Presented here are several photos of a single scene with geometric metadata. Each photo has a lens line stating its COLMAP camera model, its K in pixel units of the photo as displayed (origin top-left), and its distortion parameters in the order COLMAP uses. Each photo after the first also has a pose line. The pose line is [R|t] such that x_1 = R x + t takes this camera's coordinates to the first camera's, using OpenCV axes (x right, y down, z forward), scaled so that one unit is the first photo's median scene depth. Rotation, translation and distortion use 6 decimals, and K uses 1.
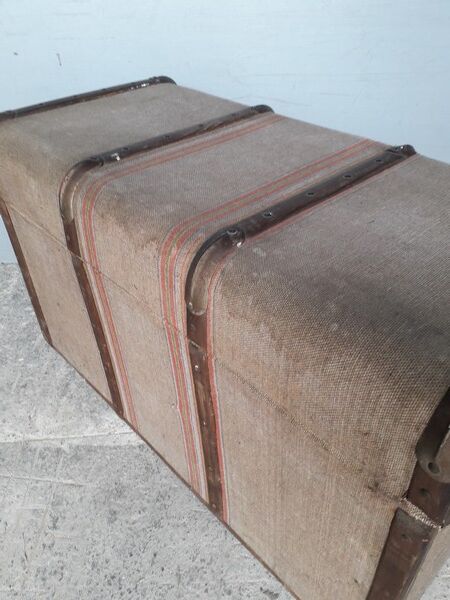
lens RADIAL K [[510.3, 0, 215.9], [0, 510.3, 310.5], [0, 0, 1]] dist [0.008228, -0.024178]
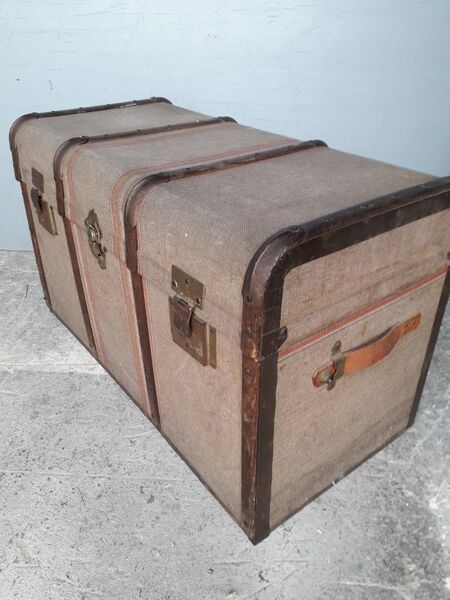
lens RADIAL K [[510.3, 0, 210.4], [0, 510.3, 307.0], [0, 0, 1]] dist [0.008228, -0.024178]
pose [[0.996359, 0.063214, -0.057214, 0.305289], [-0.069494, 0.990882, -0.115424, 0.273455], [0.049396, 0.118980, 0.991667, -0.279623]]
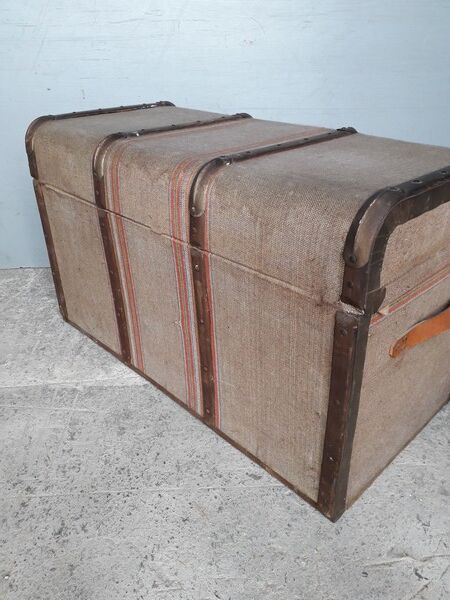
lens RADIAL K [[510.3, 0, 217.3], [0, 510.3, 305.4], [0, 0, 1]] dist [0.008228, -0.024178]
pose [[0.999708, 0.004526, 0.023721, -0.010703], [-0.000696, 0.987269, -0.159061, 0.326805], [-0.024139, 0.158998, 0.986984, -0.236015]]
